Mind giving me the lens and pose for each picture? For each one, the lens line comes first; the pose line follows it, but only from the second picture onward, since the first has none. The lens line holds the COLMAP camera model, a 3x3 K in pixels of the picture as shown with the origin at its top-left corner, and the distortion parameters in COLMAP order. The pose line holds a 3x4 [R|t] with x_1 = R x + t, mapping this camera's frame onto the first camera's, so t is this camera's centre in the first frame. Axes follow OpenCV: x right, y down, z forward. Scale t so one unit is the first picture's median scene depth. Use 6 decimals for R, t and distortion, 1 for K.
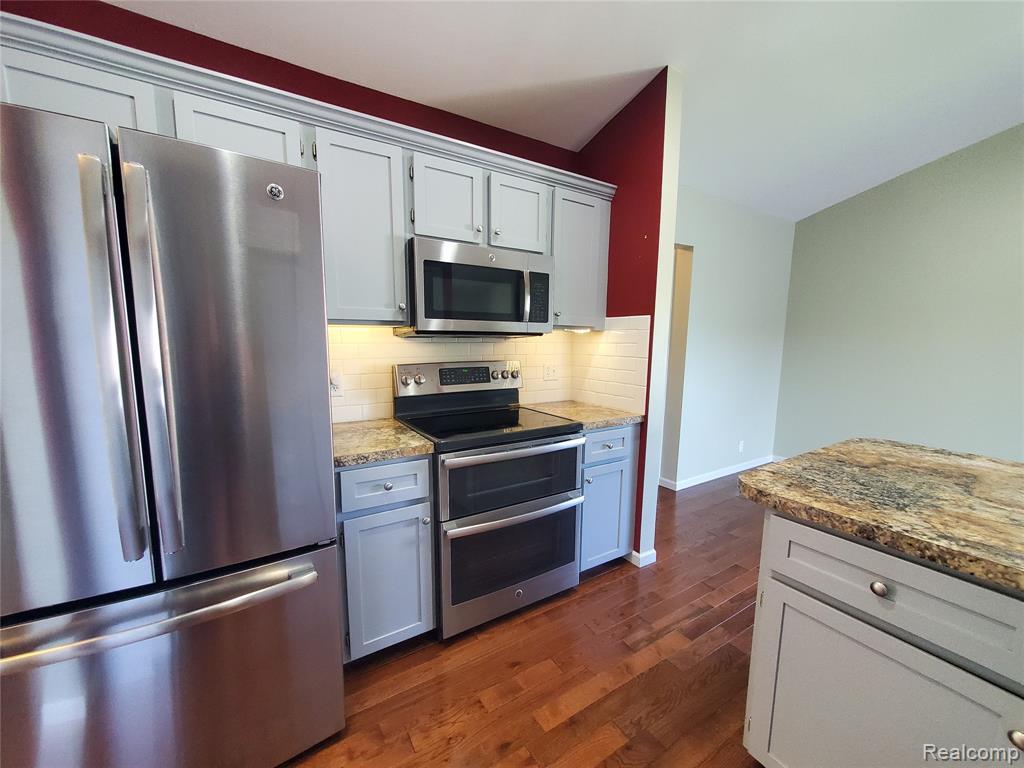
lens RADIAL K [[403.6, 0, 511.3], [0, 403.6, 393.4], [0, 0, 1]] dist [0.002312, -0.000409]
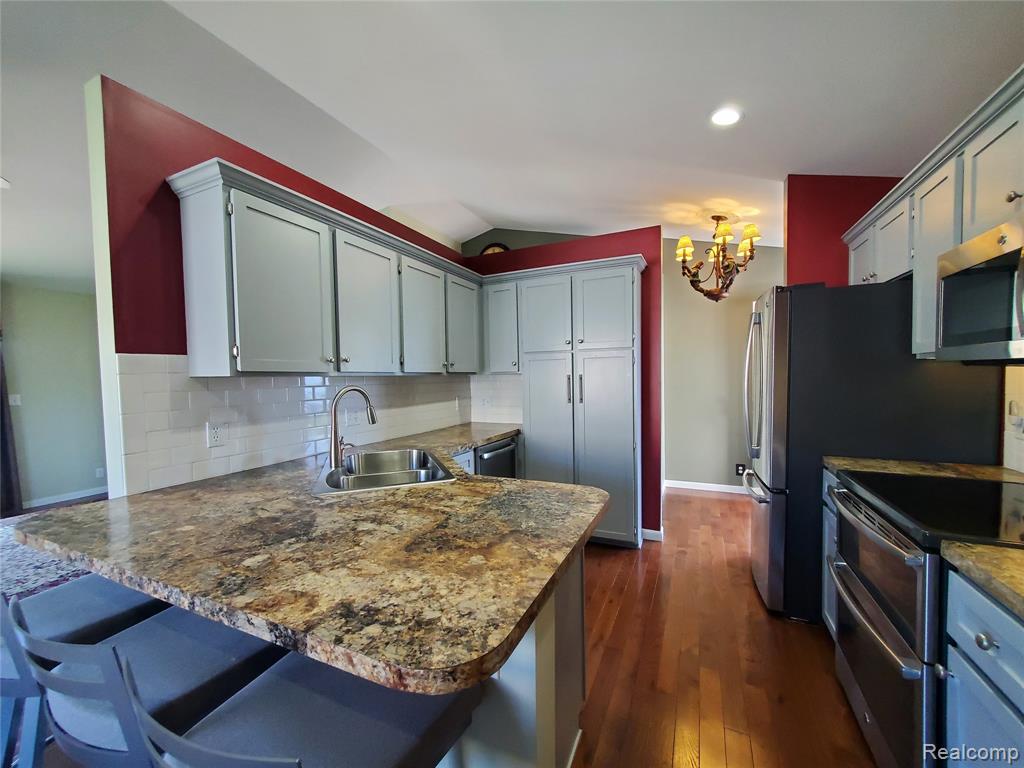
lens RADIAL K [[403.6, 0, 509.2], [0, 403.6, 395.2], [0, 0, 1]] dist [0.002312, -0.000409]
pose [[-0.841173, 0.036689, -0.539520, 1.579767], [-0.055472, 0.986579, 0.153576, -0.266527], [0.537913, 0.159112, -0.827848, 1.958987]]
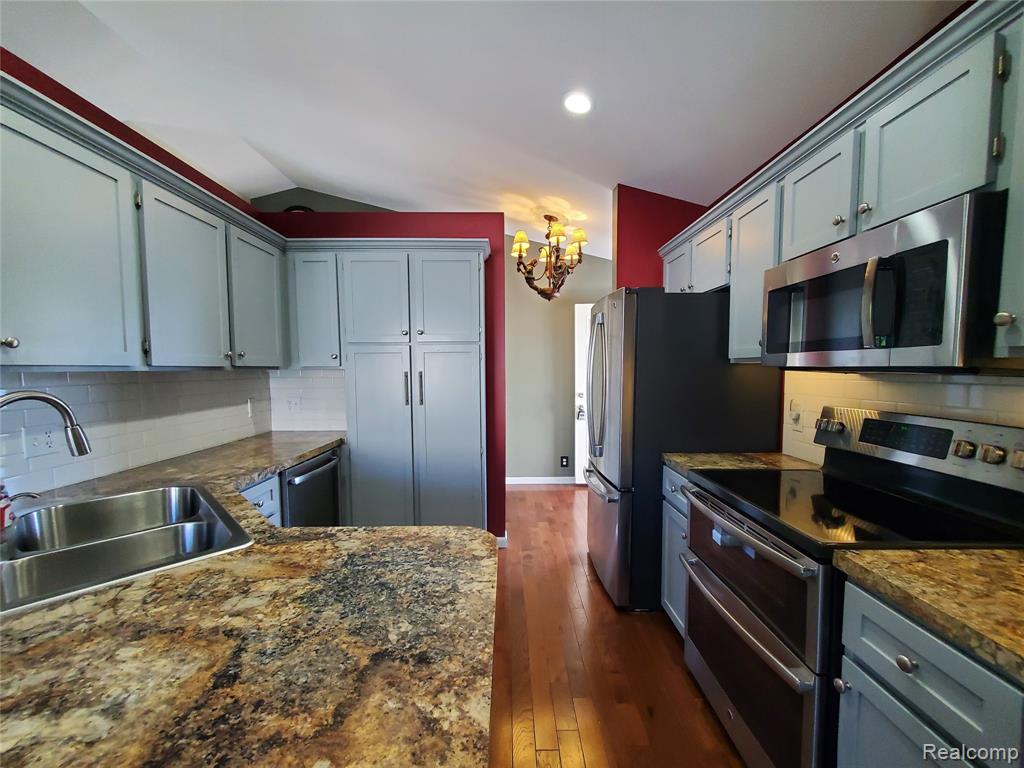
lens RADIAL K [[403.6, 0, 510.0], [0, 403.6, 395.0], [0, 0, 1]] dist [0.002312, -0.000409]
pose [[-0.523825, 0.054959, -0.850051, 1.410738], [-0.109393, 0.985313, 0.131115, -0.239437], [0.844772, 0.161670, -0.510120, 1.579660]]
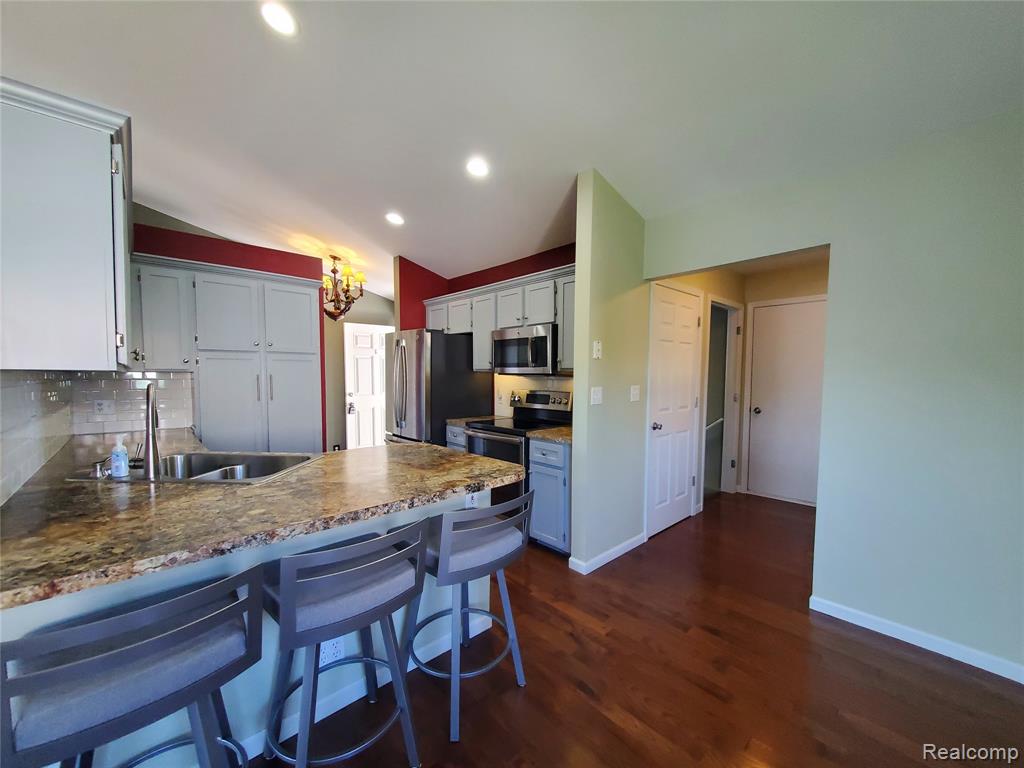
lens RADIAL K [[403.6, 0, 509.8], [0, 403.6, 396.3], [0, 0, 1]] dist [0.002312, -0.000409]
pose [[0.185330, 0.049881, -0.981410, 2.992957], [-0.133354, 0.990749, 0.025173, -0.162186], [0.973586, 0.126210, 0.190267, 1.115697]]
